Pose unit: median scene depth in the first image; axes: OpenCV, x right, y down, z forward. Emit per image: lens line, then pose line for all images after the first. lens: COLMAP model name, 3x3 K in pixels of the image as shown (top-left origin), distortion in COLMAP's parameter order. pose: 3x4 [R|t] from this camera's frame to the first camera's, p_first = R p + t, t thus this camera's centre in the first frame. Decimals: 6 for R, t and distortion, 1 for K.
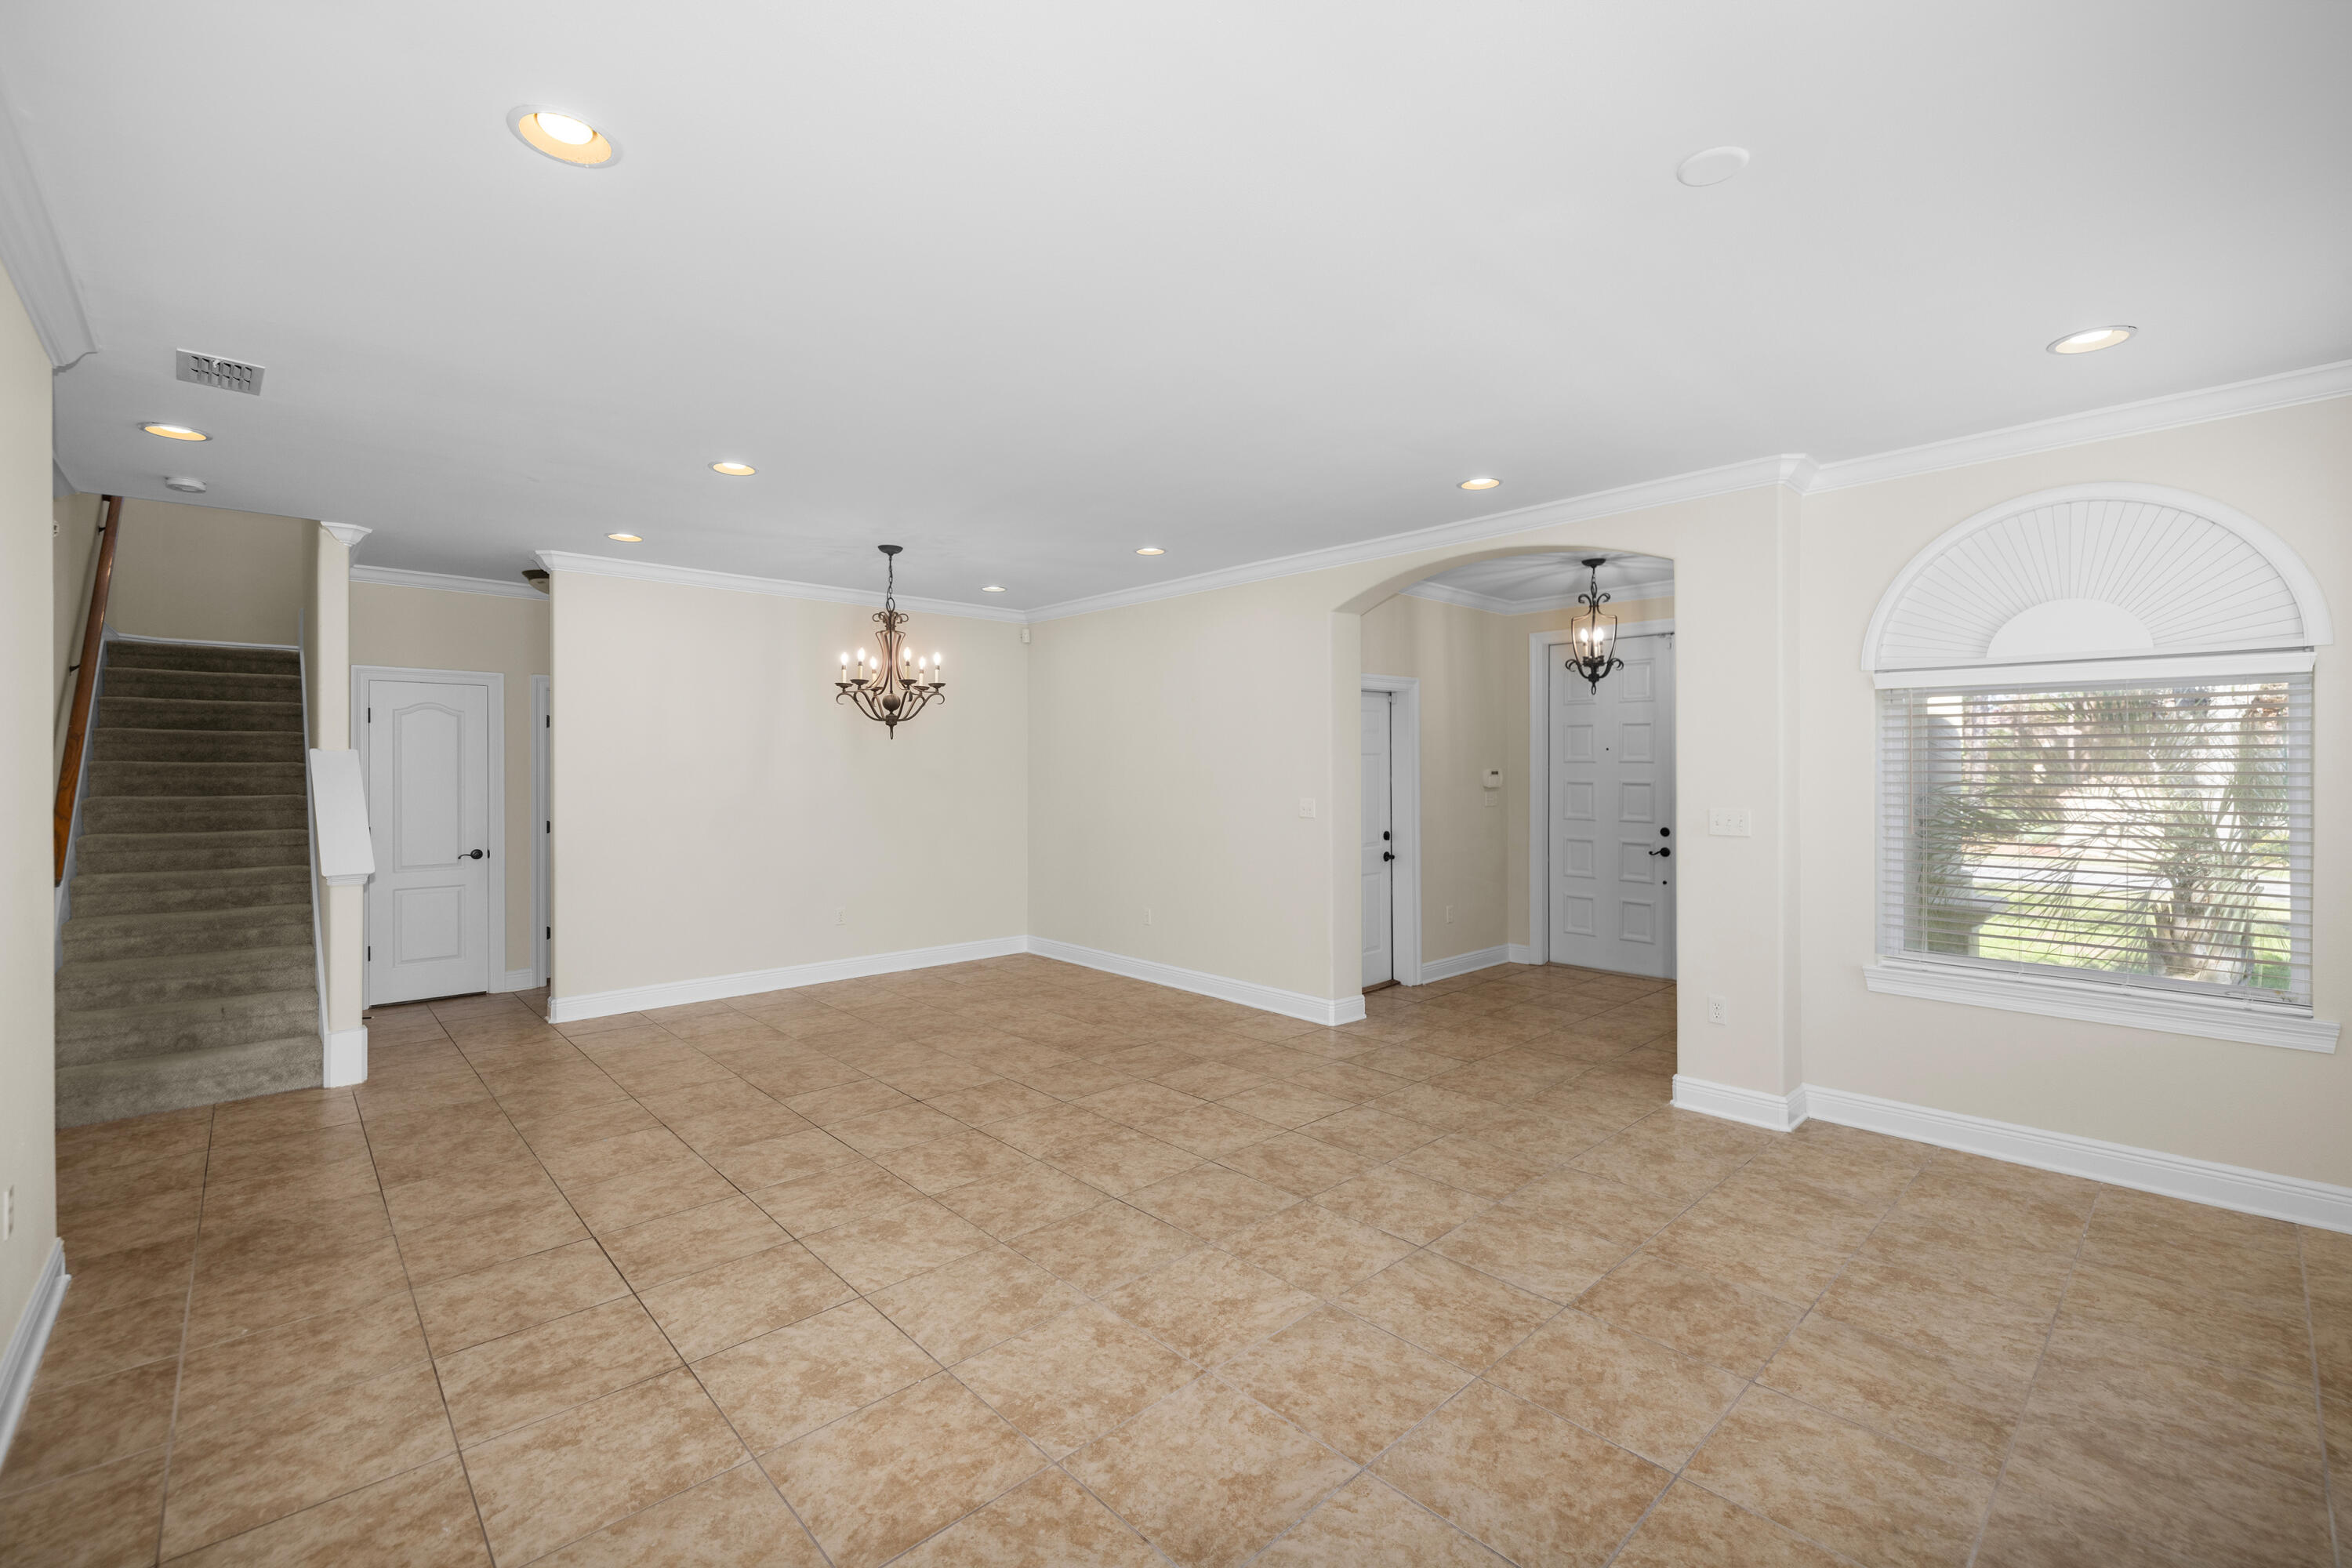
lens RADIAL K [[990.3, 0, 1176.5], [0, 990.3, 769.0], [0, 0, 1]] dist [0.000563, -0.000021]
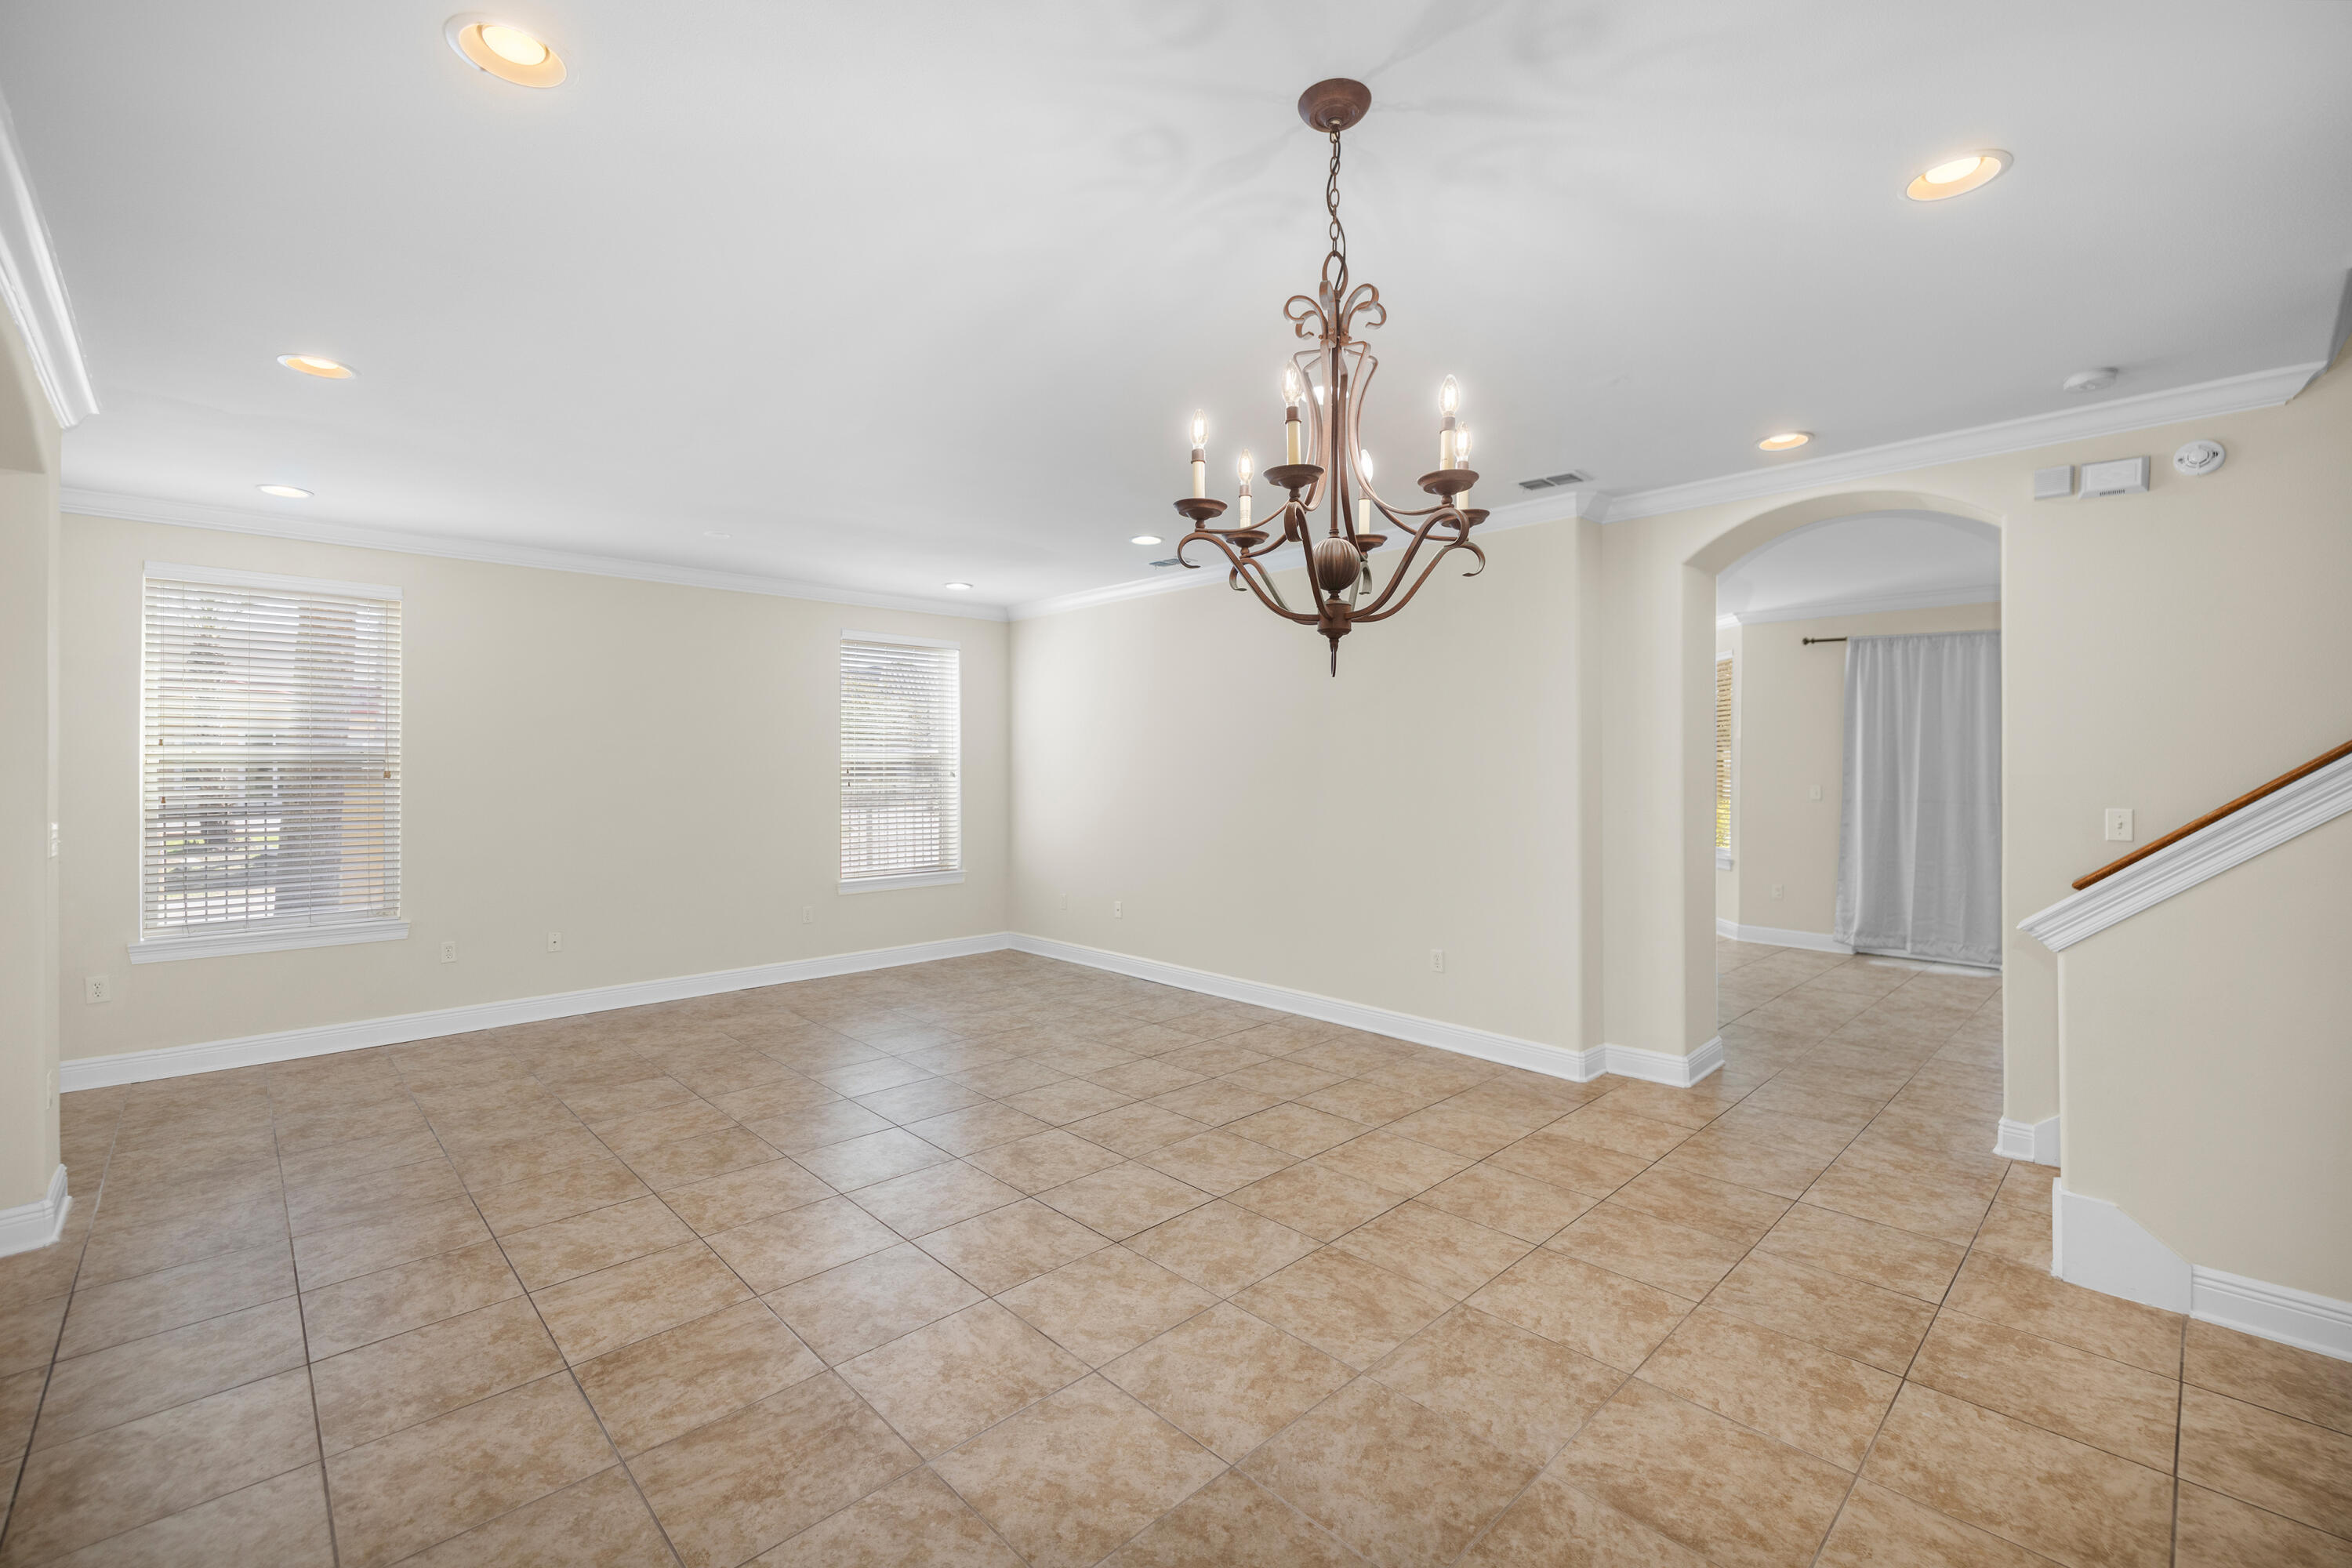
lens RADIAL K [[990.3, 0, 1176.5], [0, 990.3, 769.0], [0, 0, 1]] dist [0.000563, -0.000021]
pose [[-0.999849, 0.005318, -0.016519, -0.369254], [0.005241, 0.999975, 0.004719, -0.000446], [0.016543, 0.004632, -0.999852, 2.143056]]
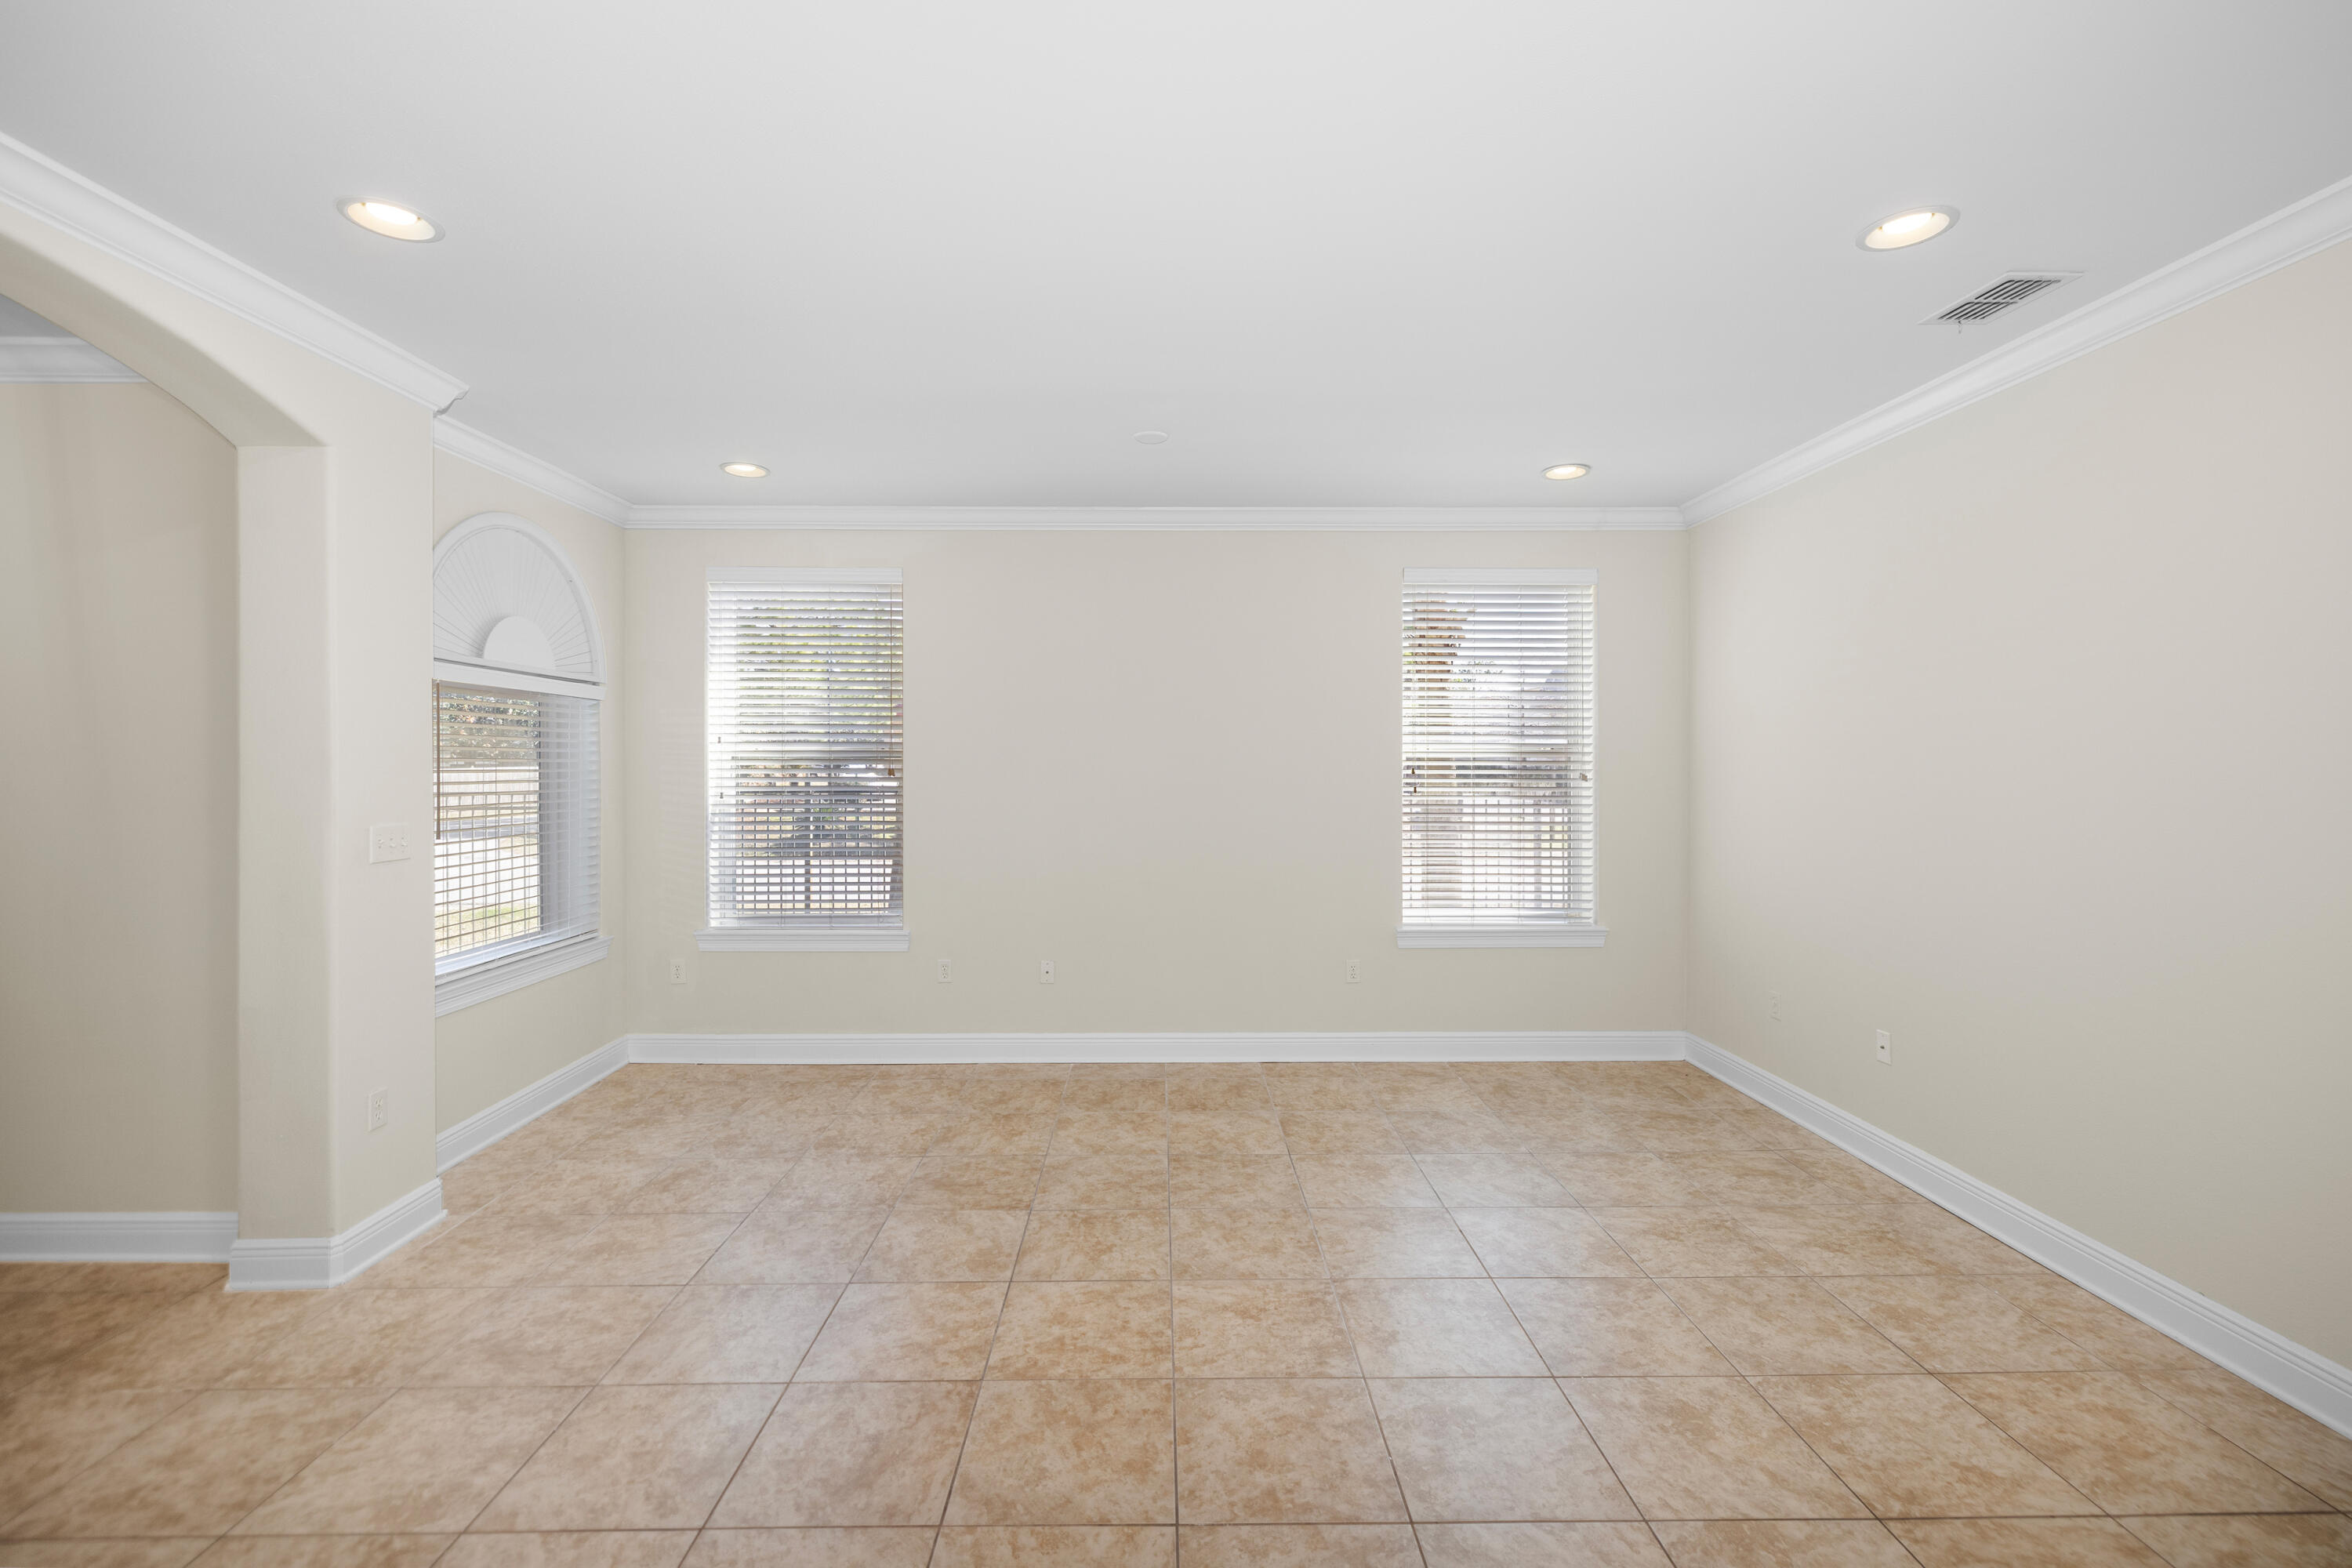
lens RADIAL K [[1002.2, 0, 1173.9], [0, 1002.2, 759.5], [0, 0, 1]] dist [0.000506, 0.000472]
pose [[-0.741197, 0.004427, 0.671273, -0.437229], [0.003040, 0.999990, -0.003237, -0.003371], [-0.671280, -0.000359, -0.741203, 1.393213]]
